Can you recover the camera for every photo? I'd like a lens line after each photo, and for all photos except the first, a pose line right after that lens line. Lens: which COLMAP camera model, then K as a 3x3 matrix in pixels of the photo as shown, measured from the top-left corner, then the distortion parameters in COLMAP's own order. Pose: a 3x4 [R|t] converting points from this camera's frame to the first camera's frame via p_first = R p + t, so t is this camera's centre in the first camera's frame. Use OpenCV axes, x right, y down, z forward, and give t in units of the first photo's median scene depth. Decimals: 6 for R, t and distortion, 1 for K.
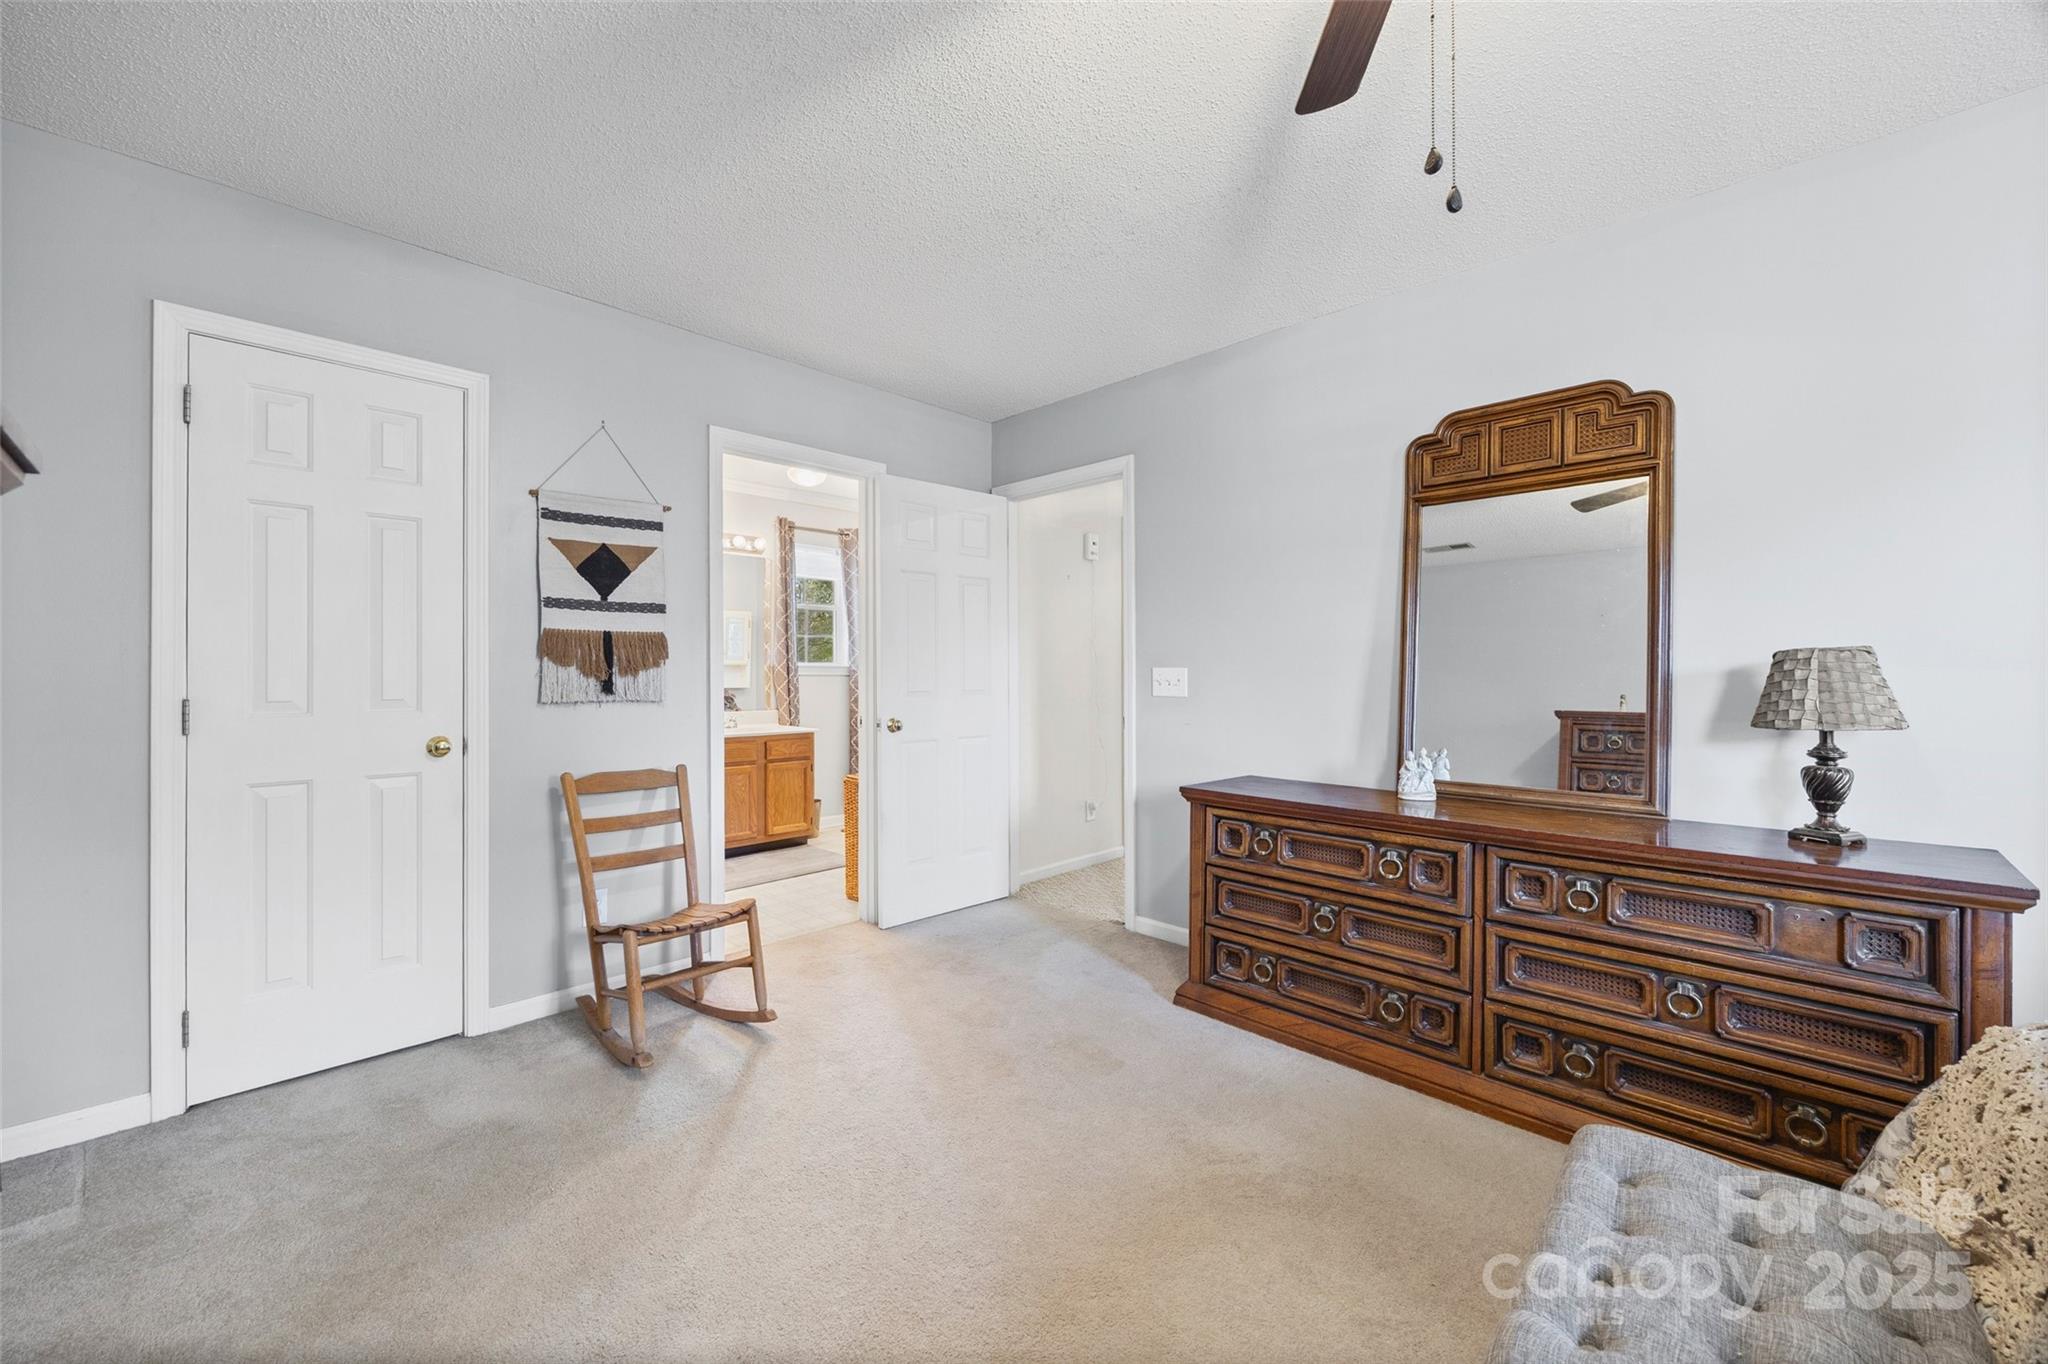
lens RADIAL K [[820.3, 0, 1024.5], [0, 820.3, 666.6], [0, 0, 1]] dist [-0.000437, -0.000066]
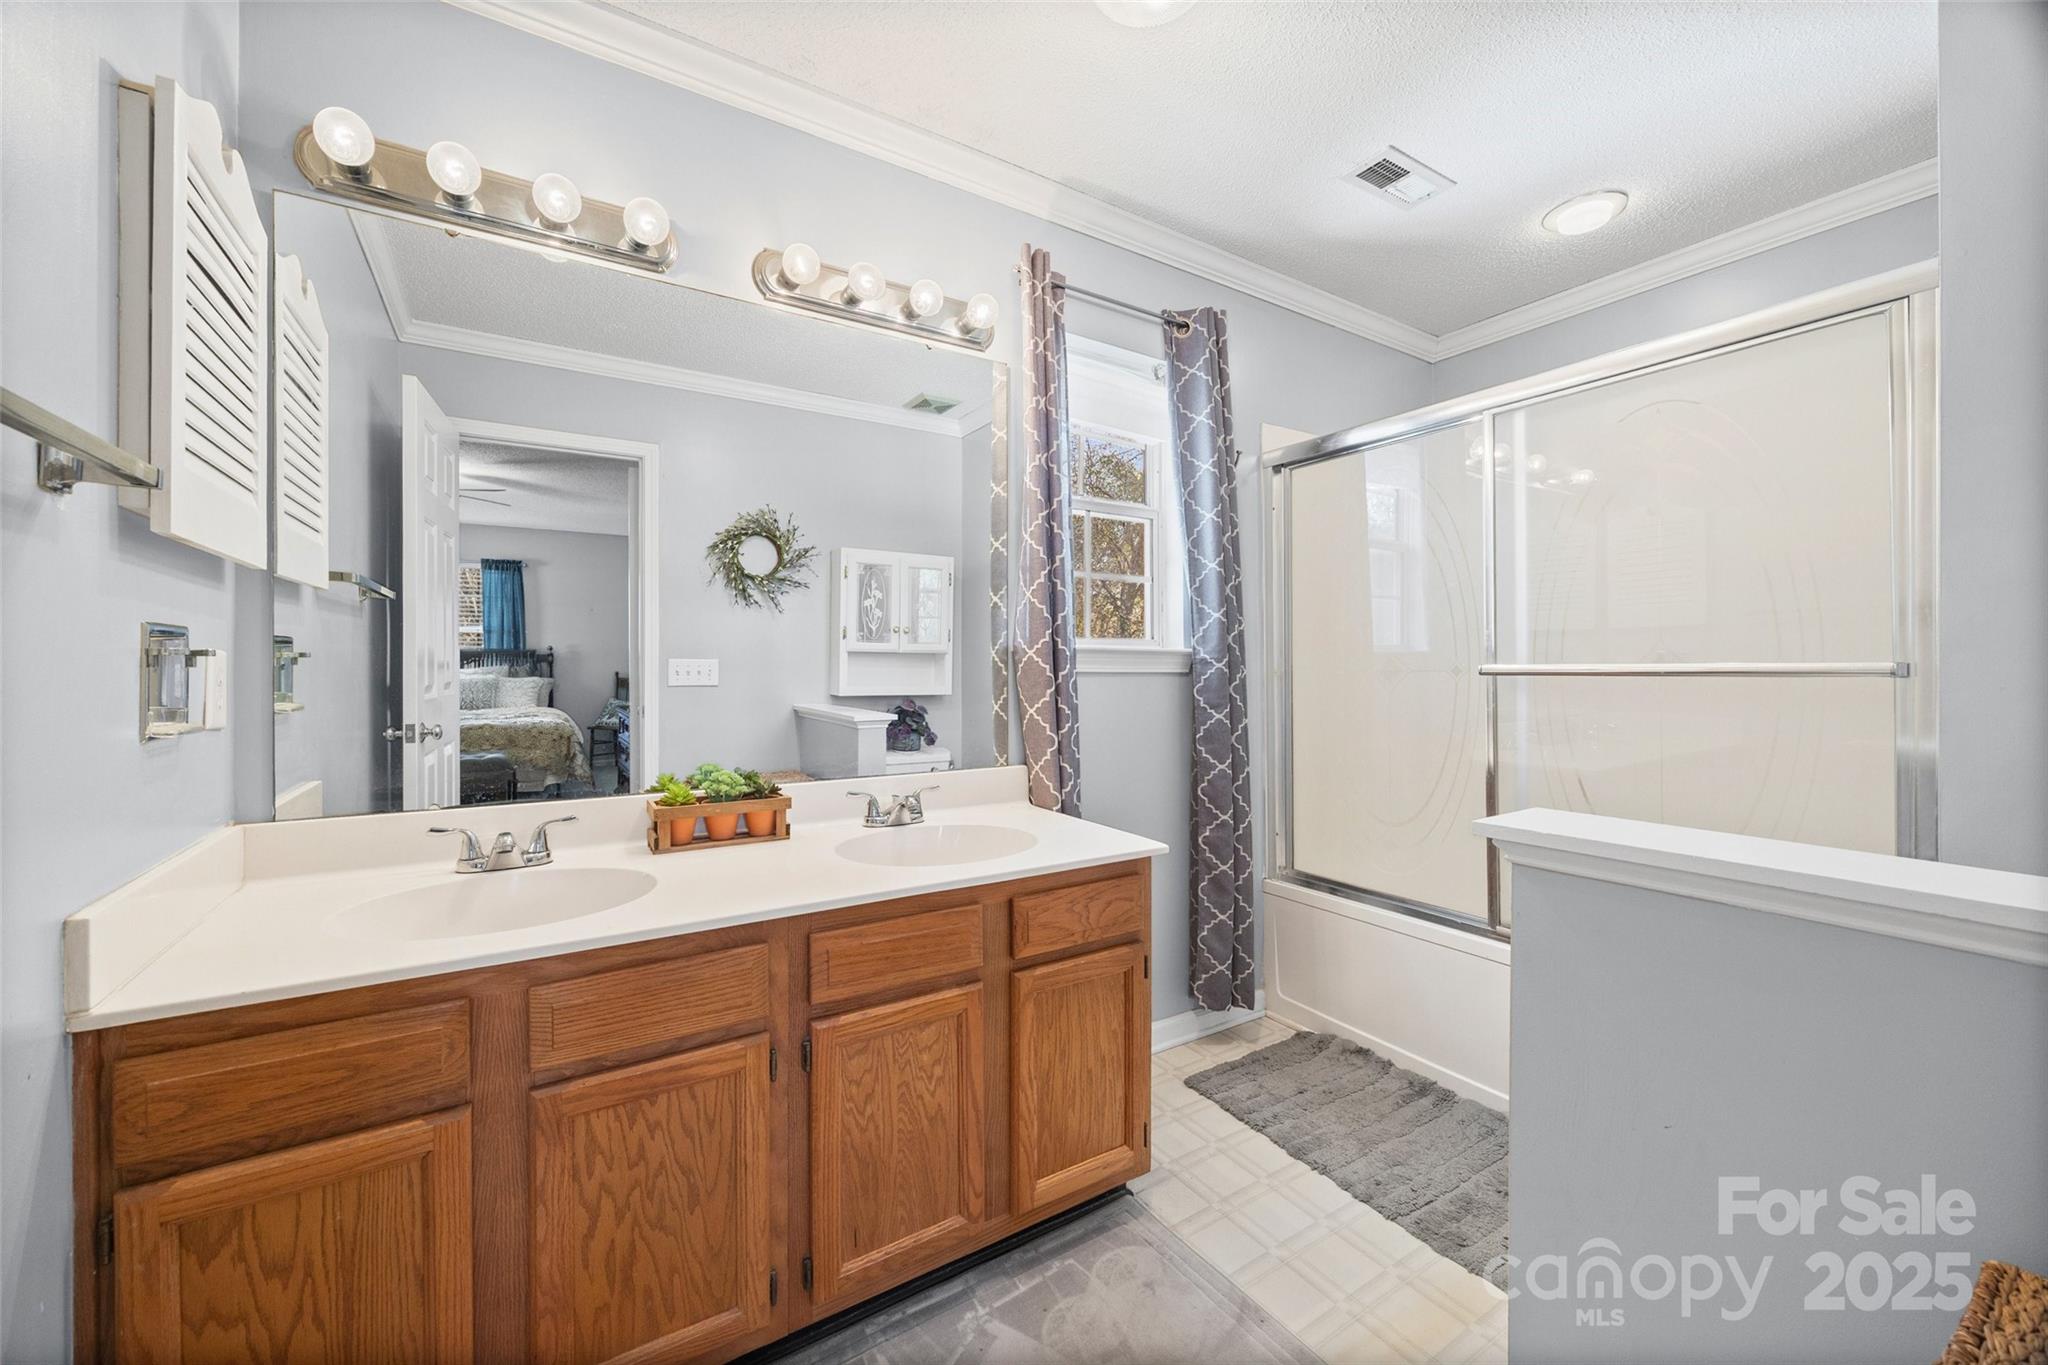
lens RADIAL K [[820.3, 0, 1024.5], [0, 820.3, 667.1], [0, 0, 1]] dist [-0.000437, -0.000066]
pose [[0.973684, -0.001198, -0.227901, -0.215948], [0.002090, 0.999991, 0.003674, 0.006243], [0.227894, -0.004054, 0.973677, 0.634076]]
